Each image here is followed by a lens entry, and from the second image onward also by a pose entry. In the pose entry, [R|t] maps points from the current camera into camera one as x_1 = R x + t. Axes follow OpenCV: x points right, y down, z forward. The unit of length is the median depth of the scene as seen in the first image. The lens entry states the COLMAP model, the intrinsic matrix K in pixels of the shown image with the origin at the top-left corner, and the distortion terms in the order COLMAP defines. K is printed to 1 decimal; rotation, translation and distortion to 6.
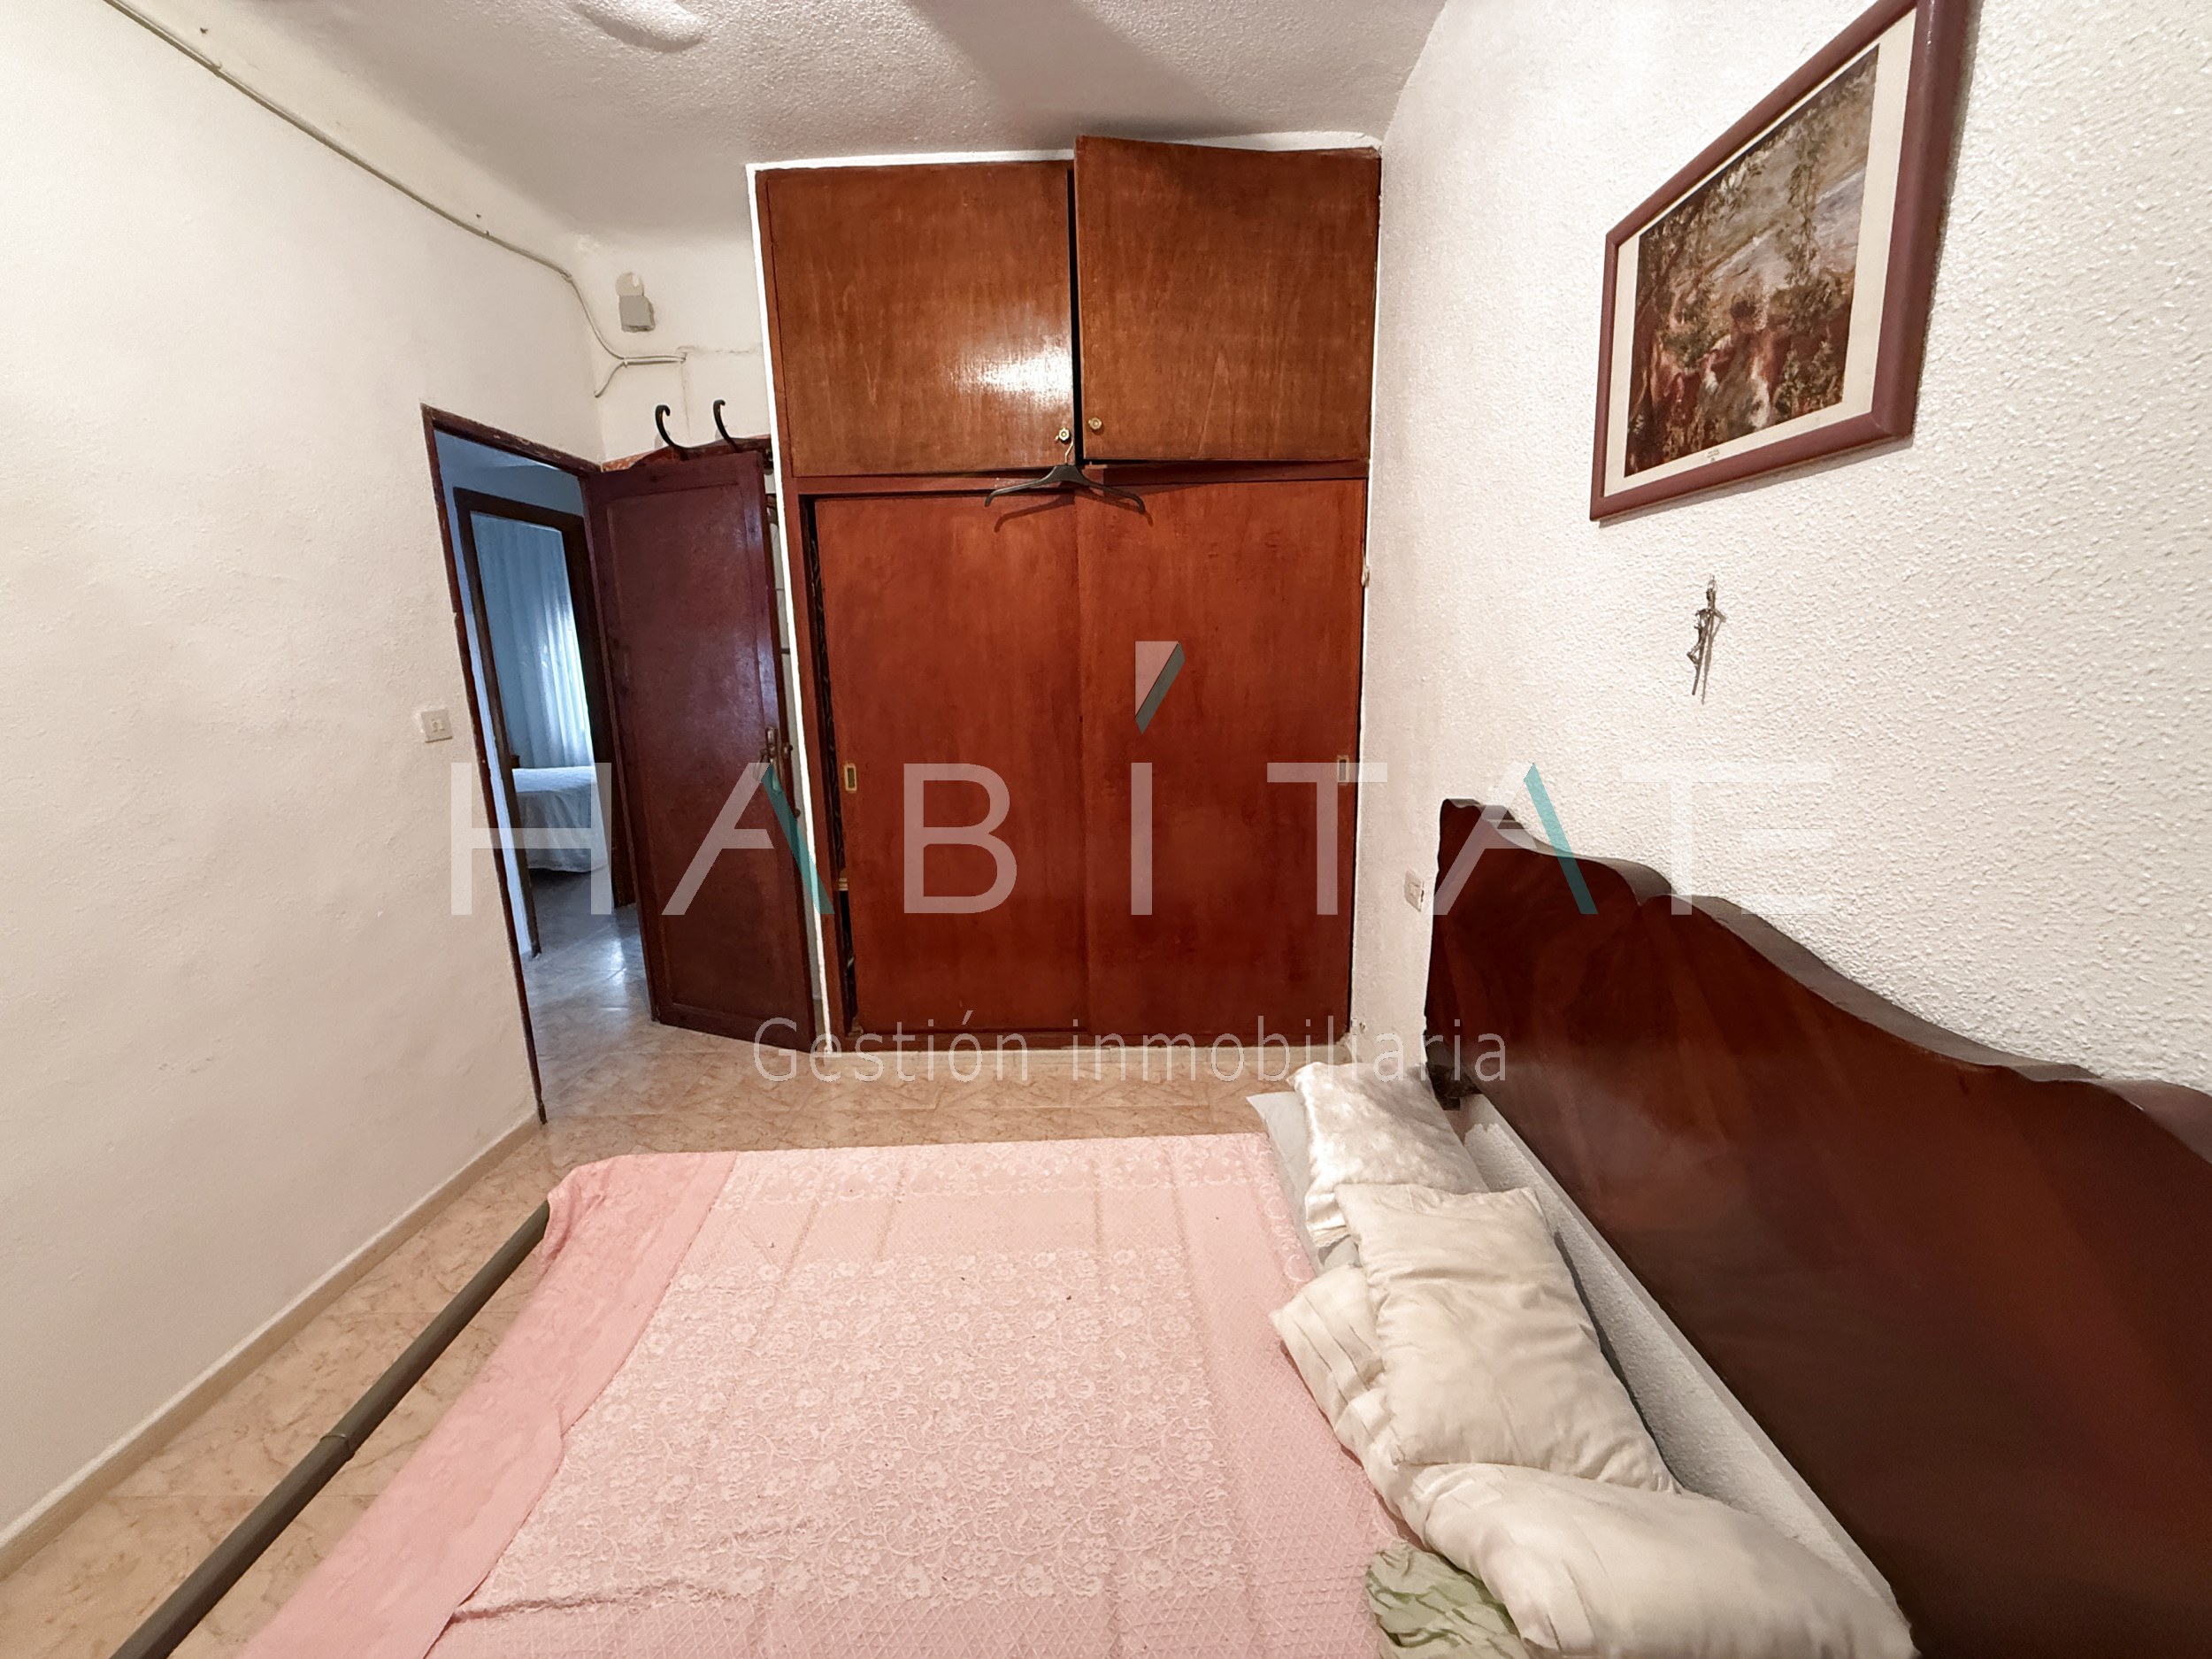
lens RADIAL K [[879.5, 0, 1105.6], [0, 879.5, 821.1], [0, 0, 1]] dist [-0.000735, 0.000177]
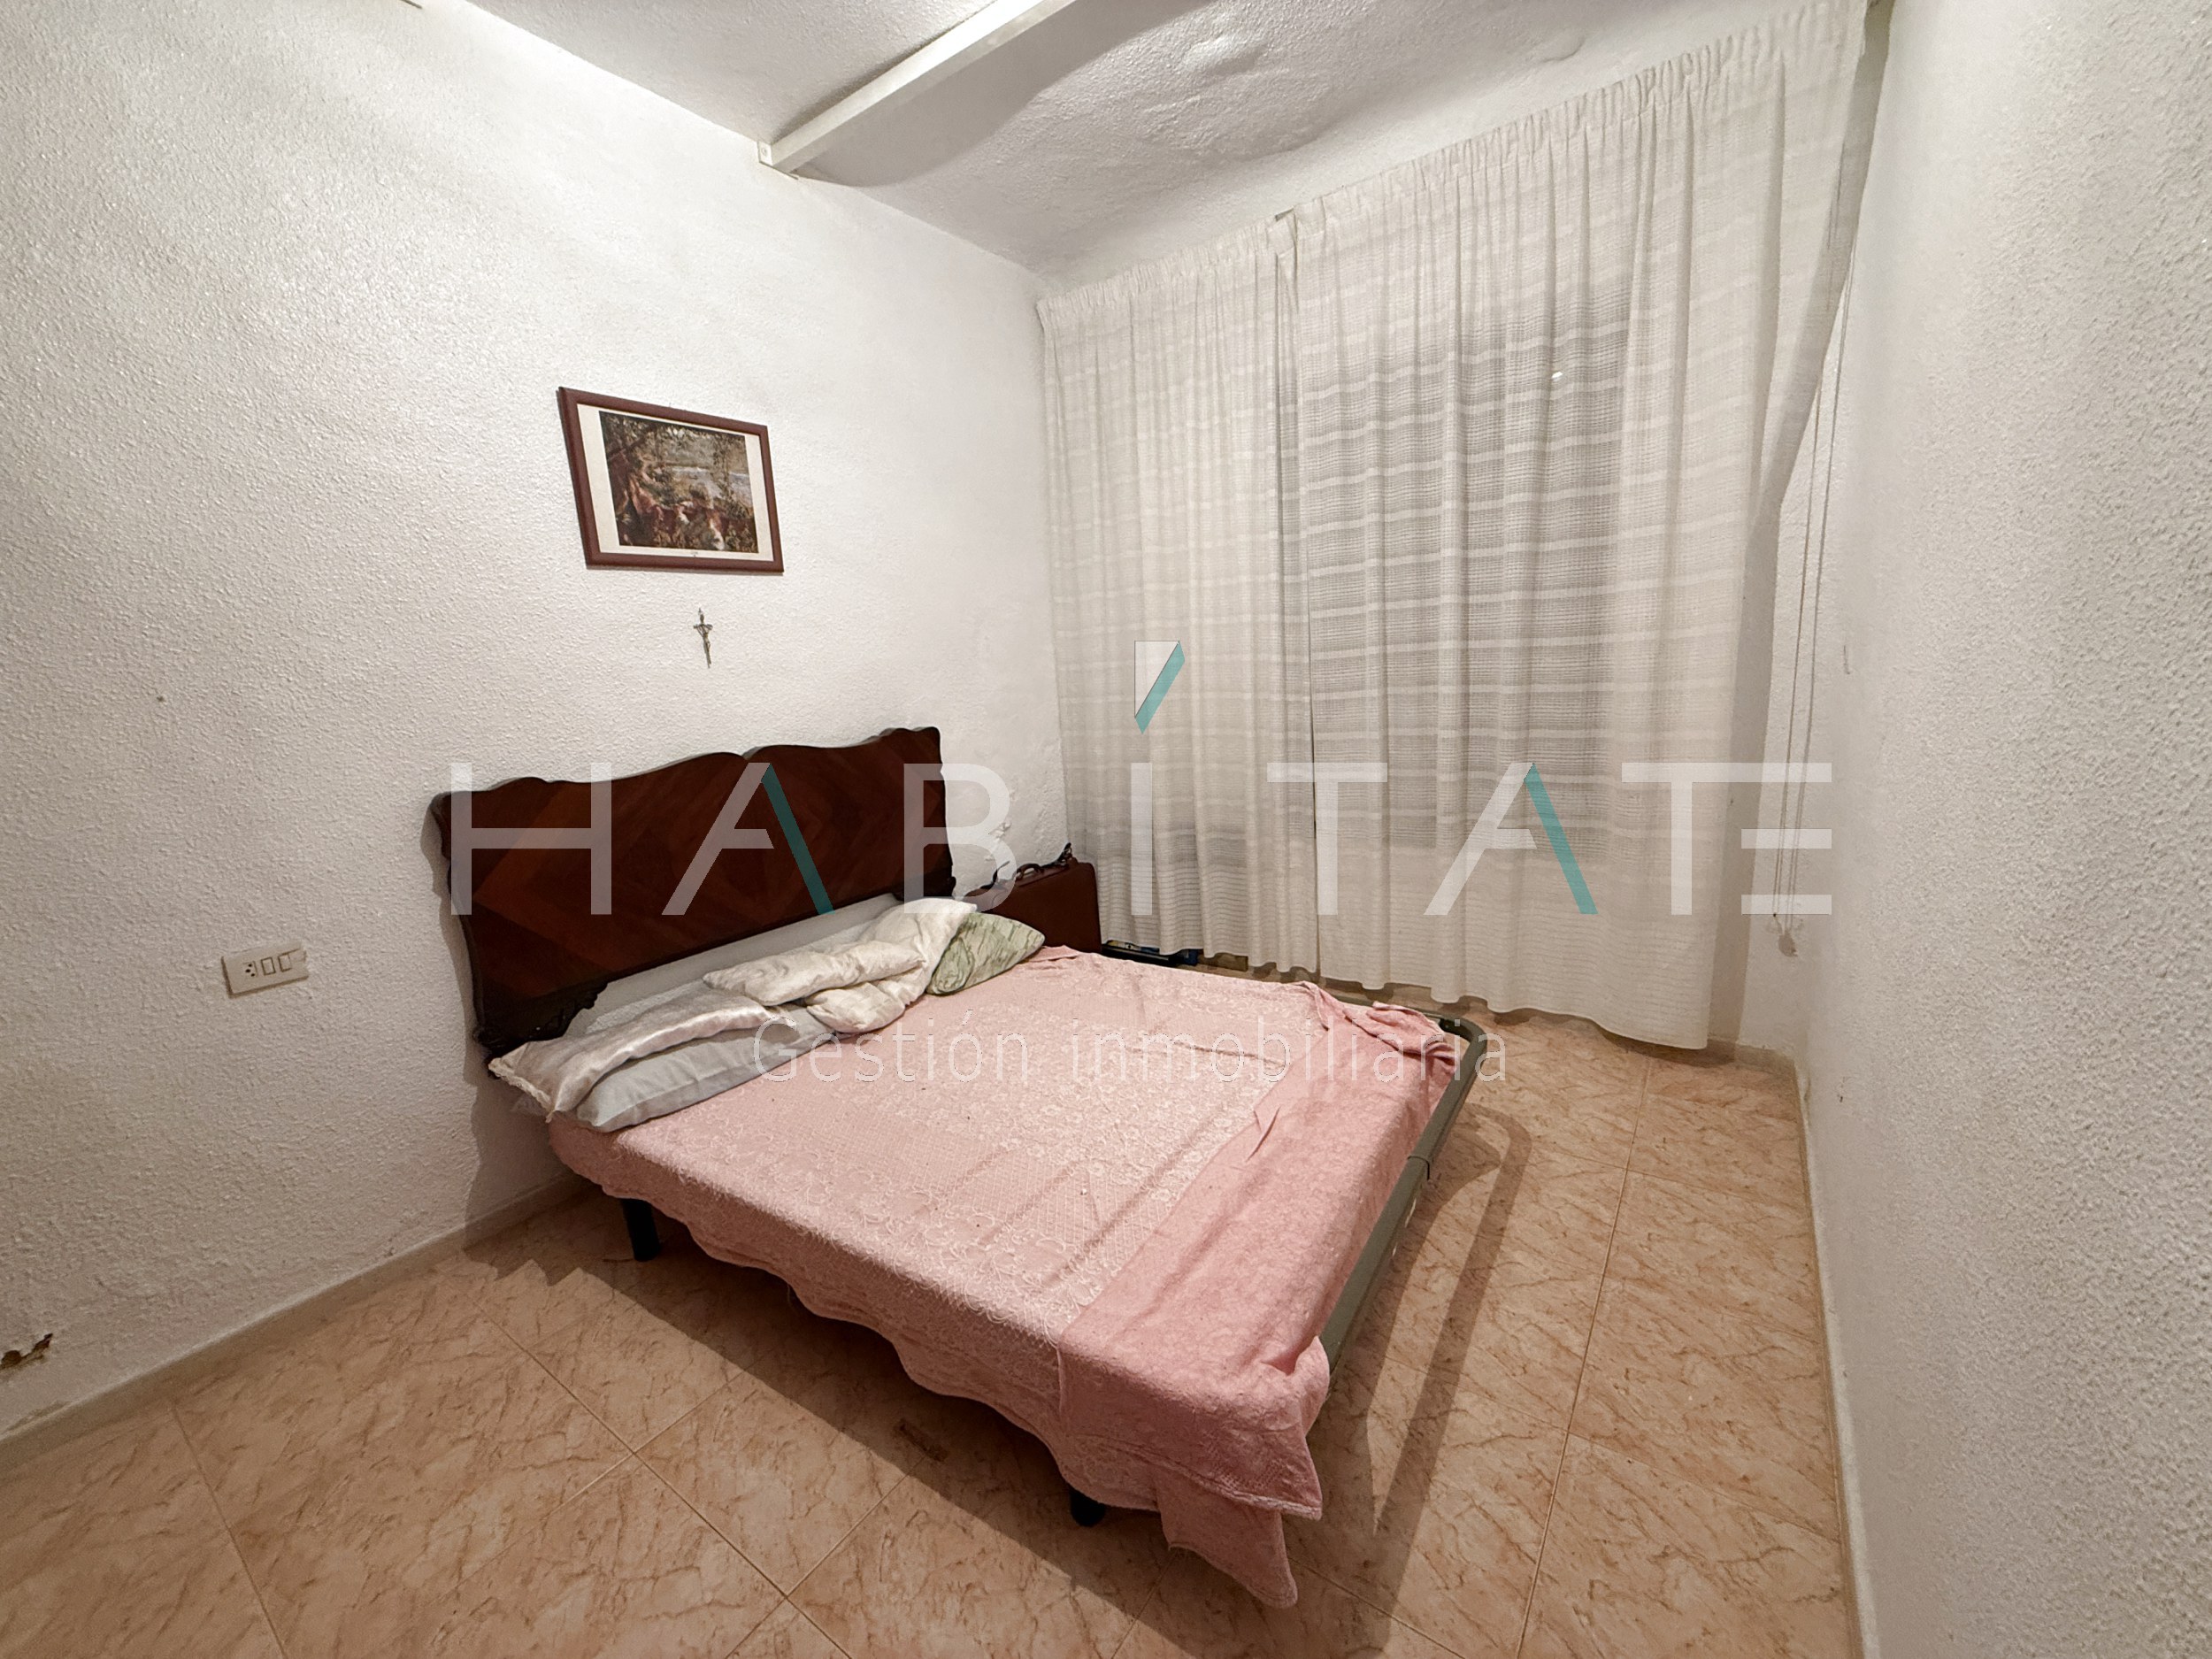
lens RADIAL K [[879.5, 0, 1104.4], [0, 879.5, 820.4], [0, 0, 1]] dist [-0.000735, 0.000177]
pose [[-0.824596, -0.037812, 0.564457, -1.399090], [0.184455, 0.925267, 0.331446, -0.334435], [-0.534806, 0.377426, -0.755997, 2.334140]]
